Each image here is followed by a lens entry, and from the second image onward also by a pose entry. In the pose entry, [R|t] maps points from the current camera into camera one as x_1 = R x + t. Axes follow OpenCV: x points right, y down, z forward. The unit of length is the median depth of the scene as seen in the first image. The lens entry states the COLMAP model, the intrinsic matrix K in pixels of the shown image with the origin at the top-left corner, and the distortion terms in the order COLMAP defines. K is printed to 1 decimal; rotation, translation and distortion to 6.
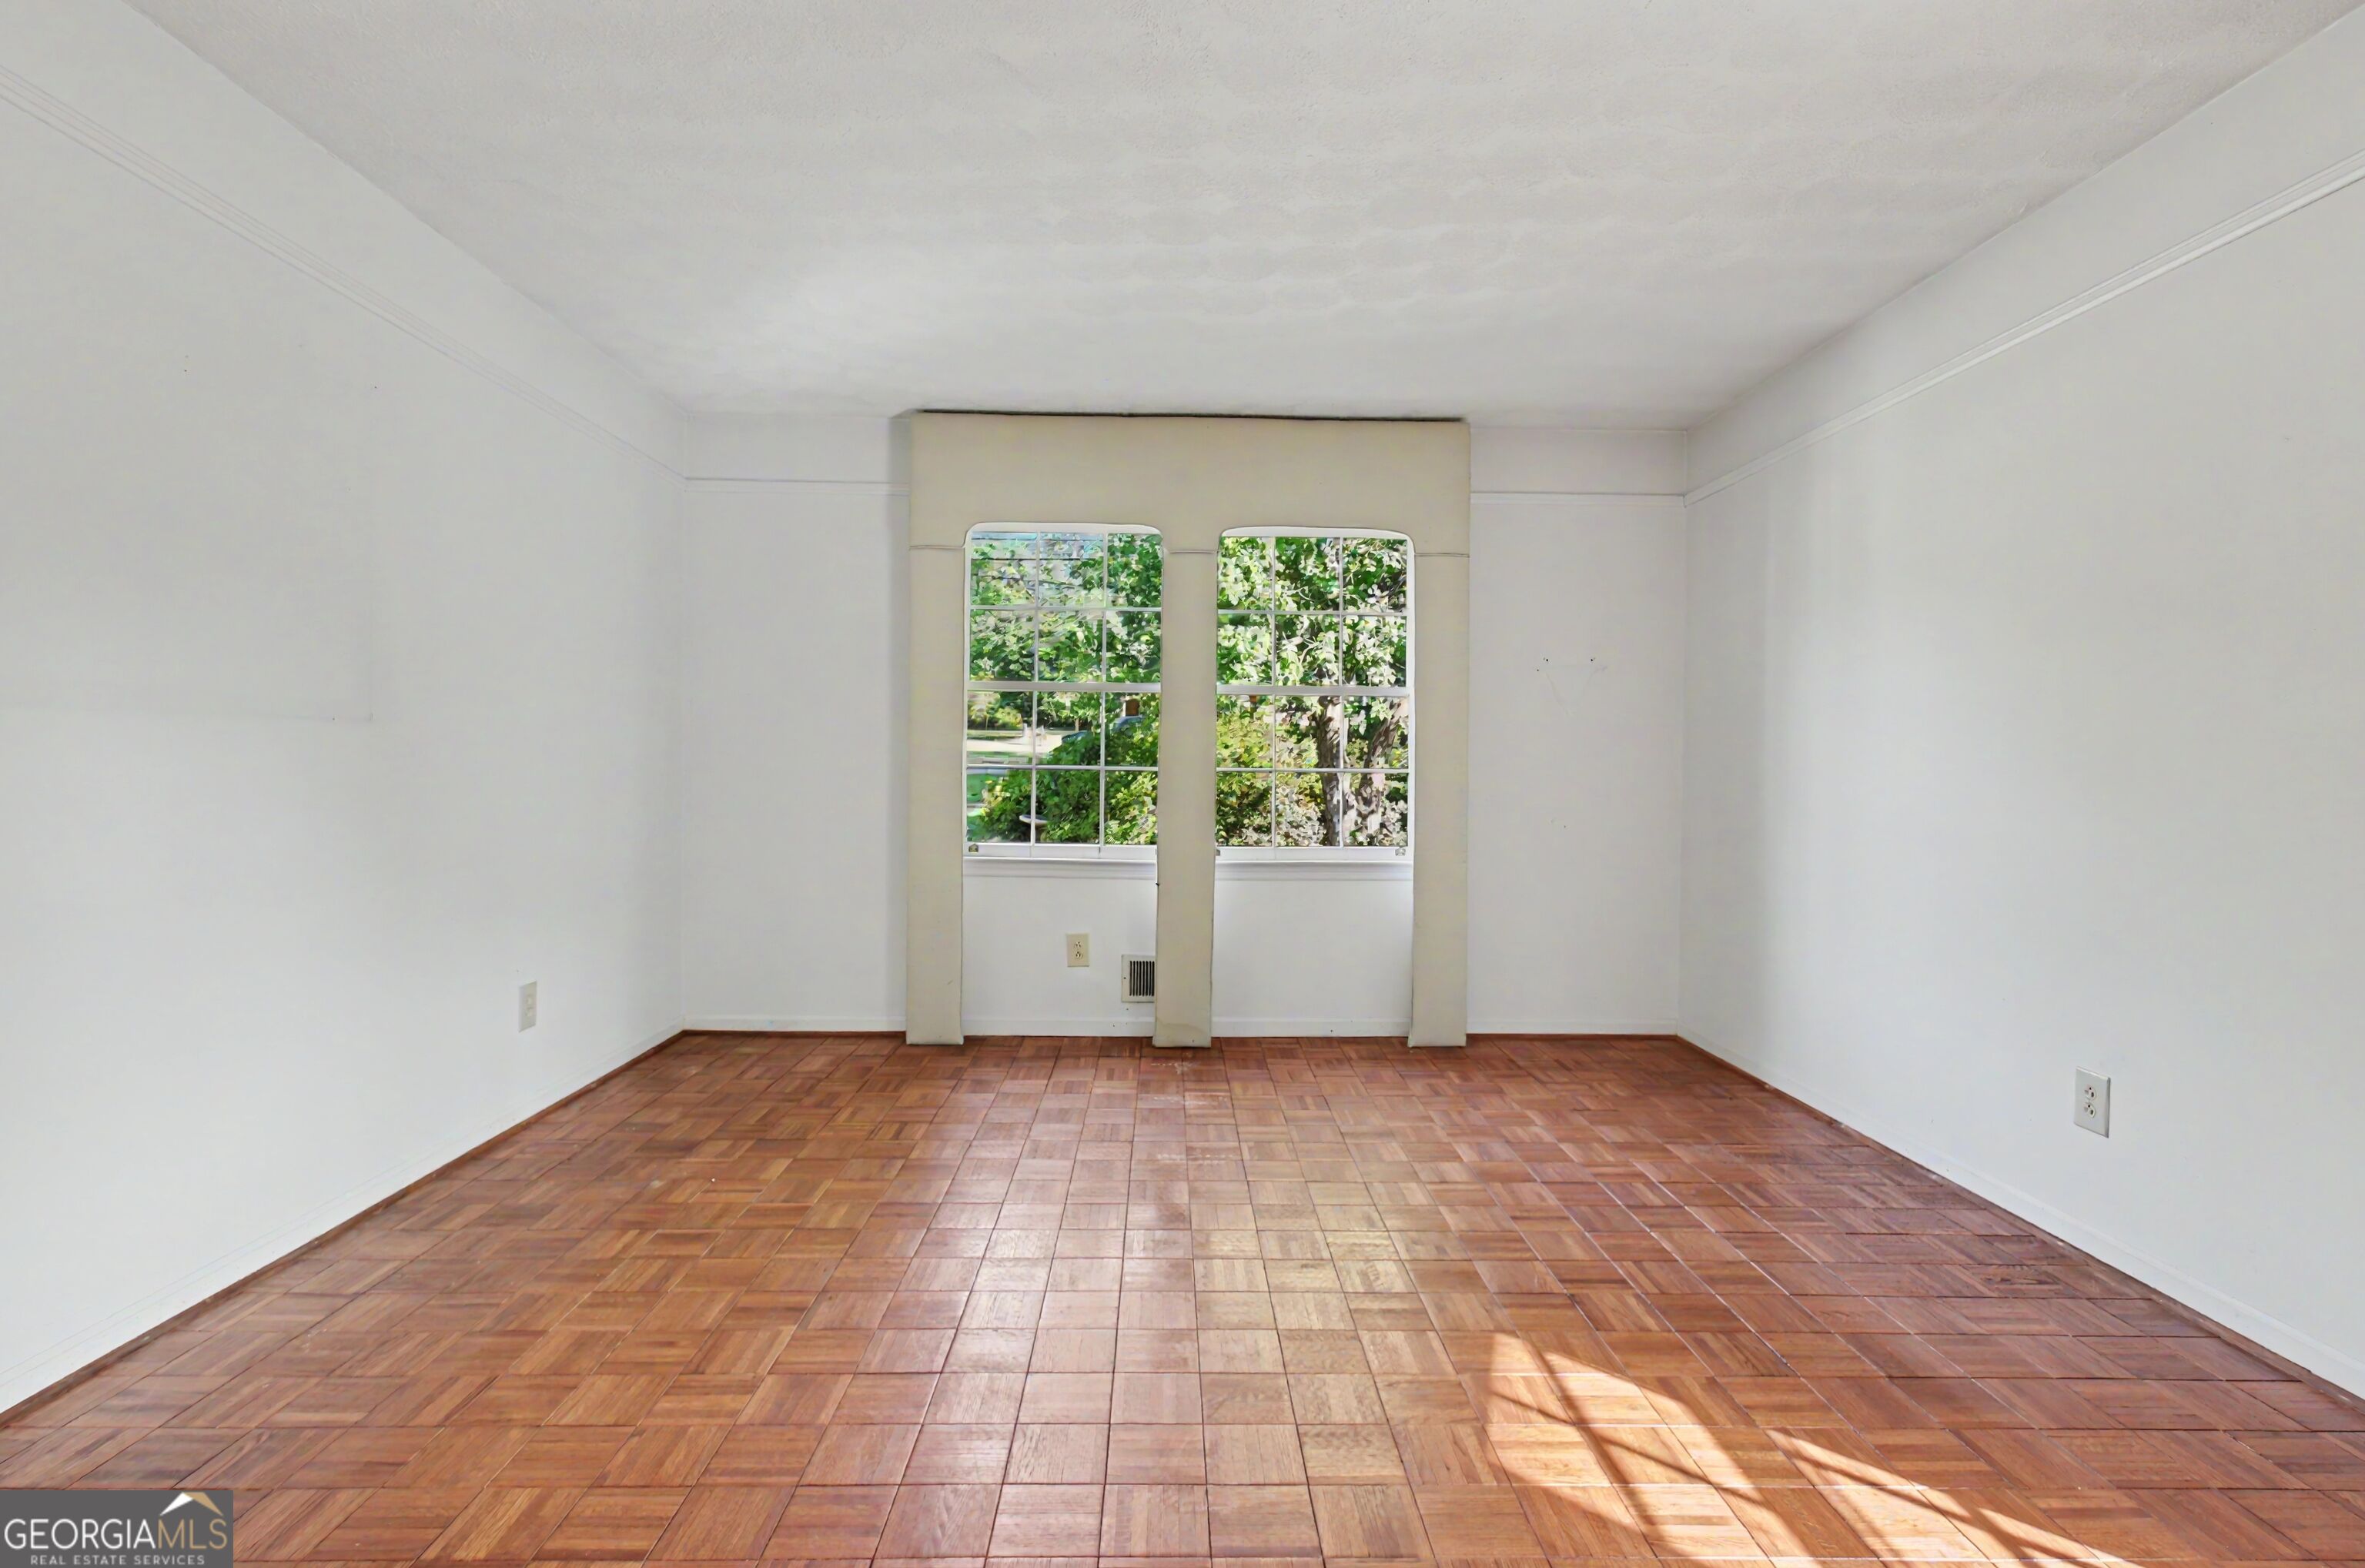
lens RADIAL K [[1150.0, 0, 1170.1], [0, 1150.0, 779.9], [0, 0, 1]] dist [0.004513, 0.000717]
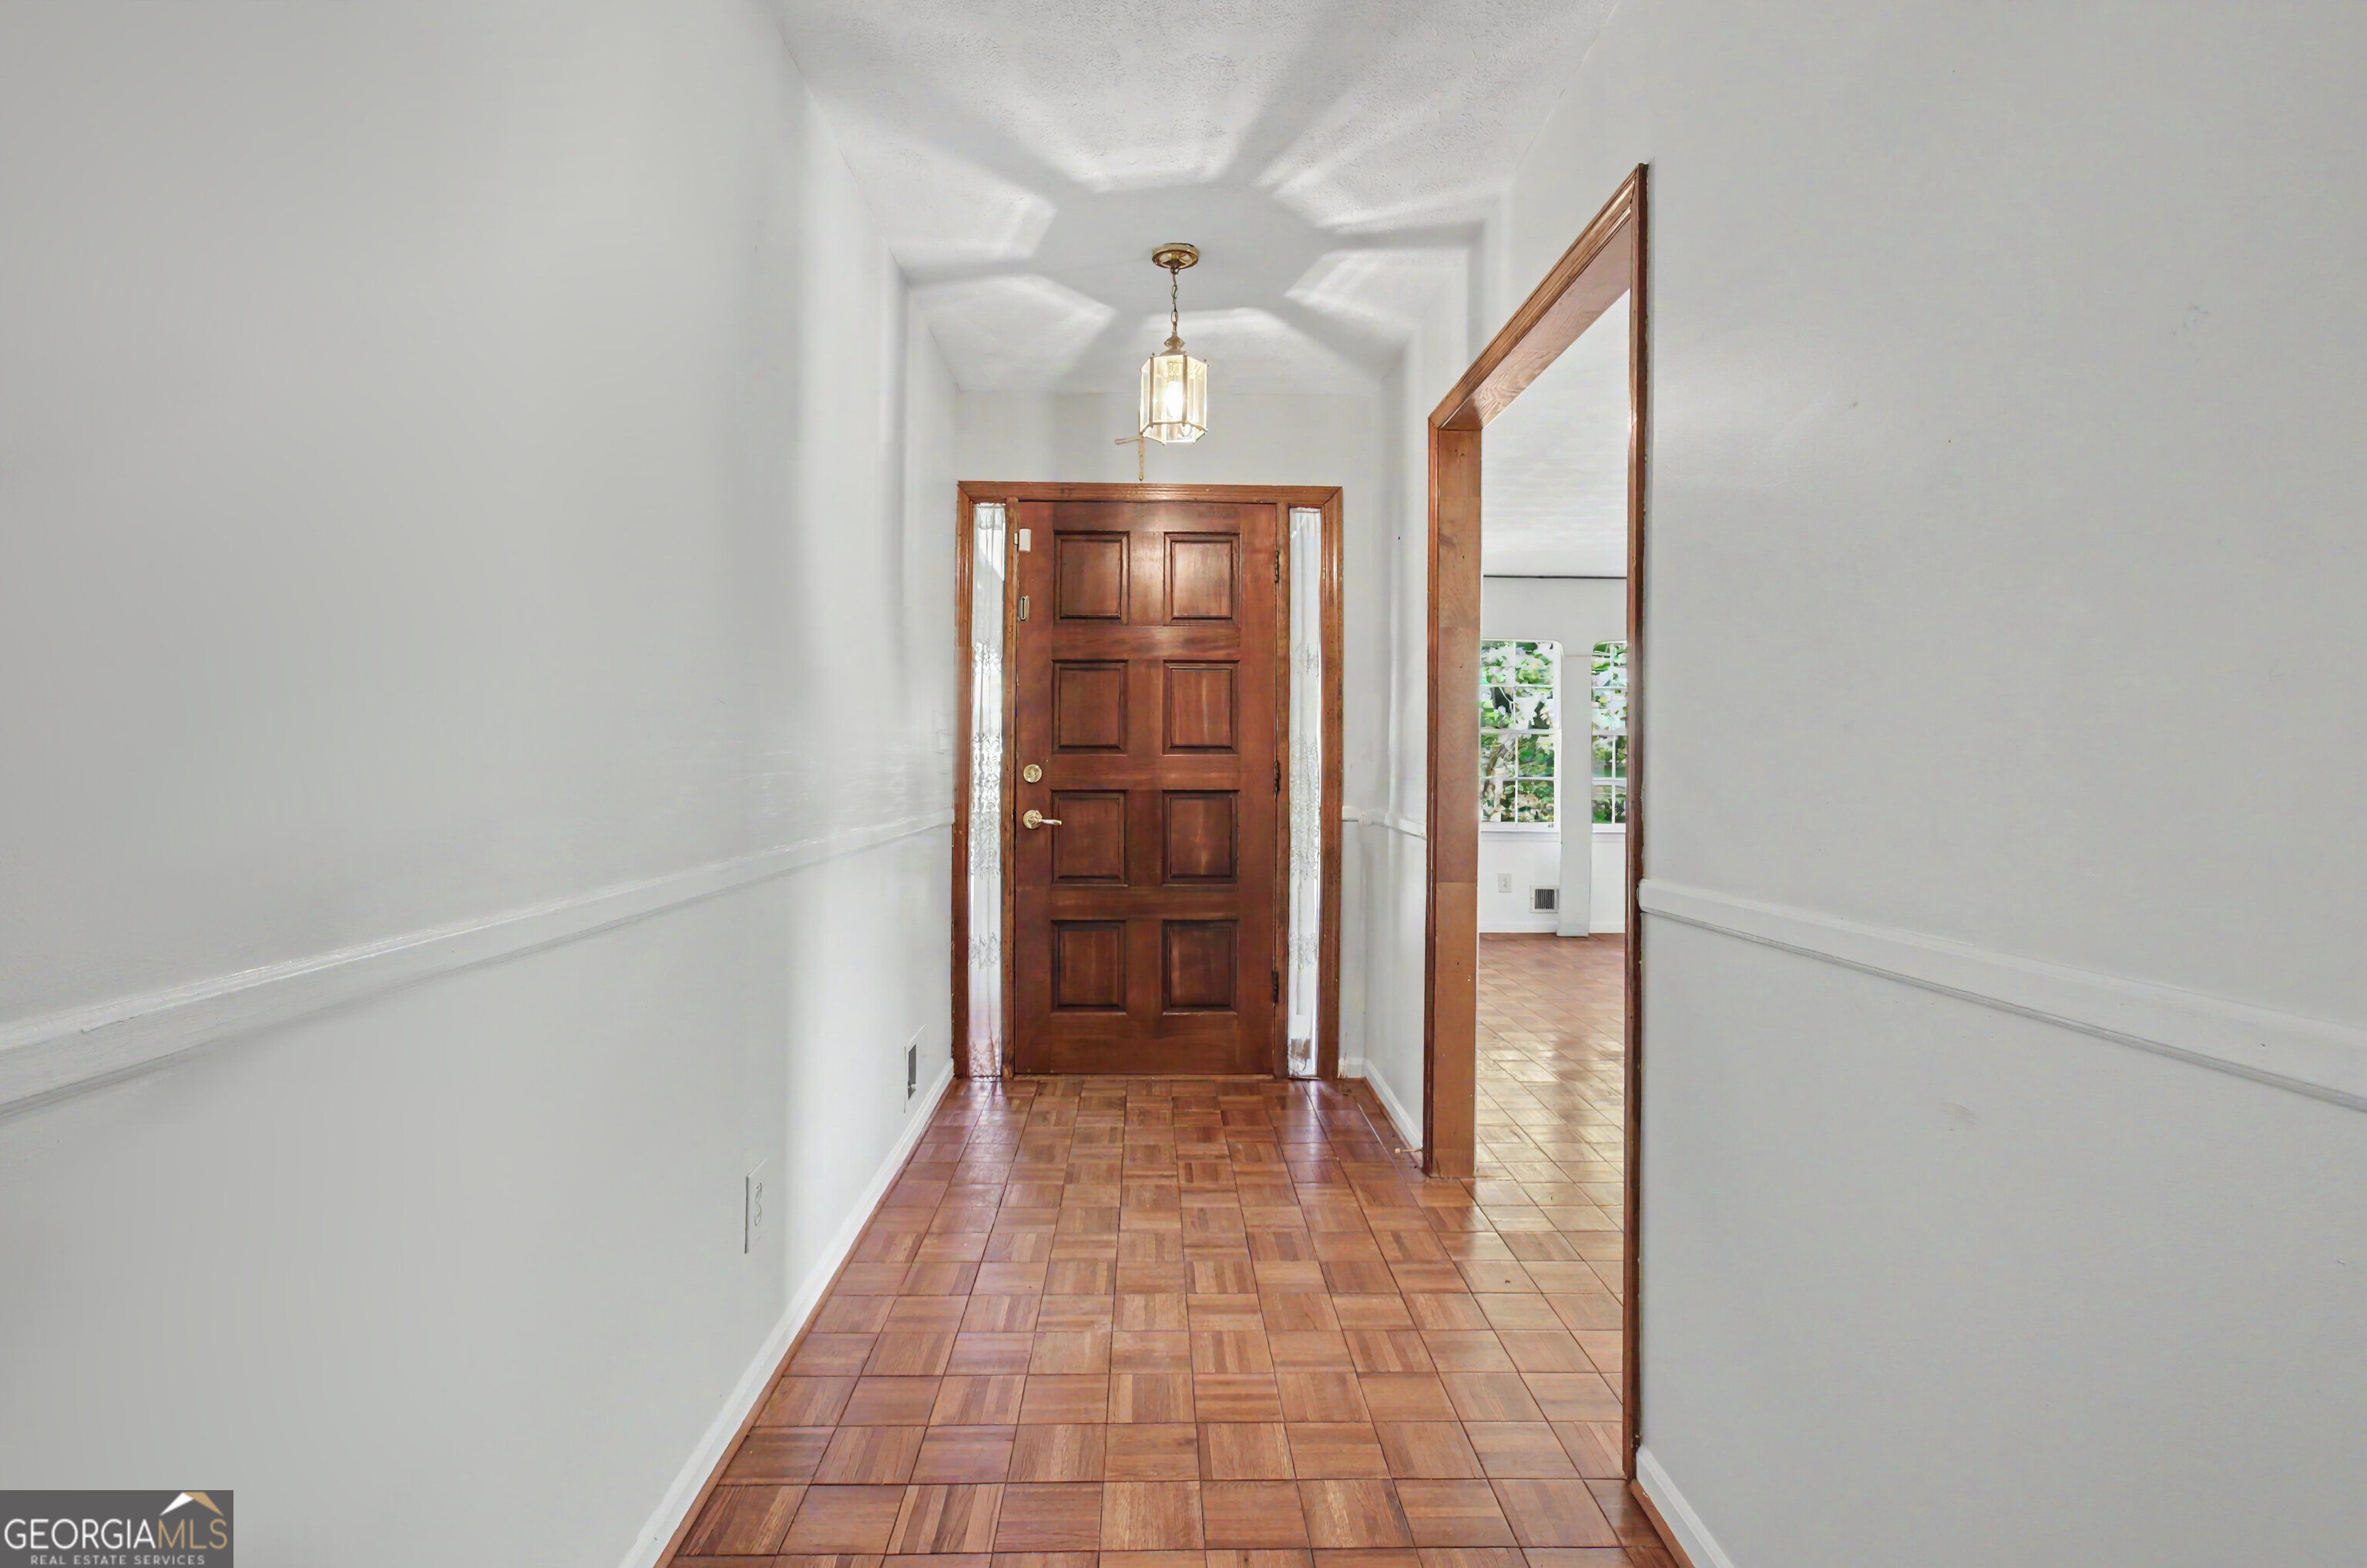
lens RADIAL K [[1151.1, 0, 1171.6], [0, 1151.1, 767.2], [0, 0, 1]] dist [0.004513, 0.000717]
pose [[0.999846, 0.003308, 0.017207, -0.606661], [-0.003027, 0.999862, -0.016329, 0.005477], [-0.017259, 0.016274, 0.999719, -0.704952]]
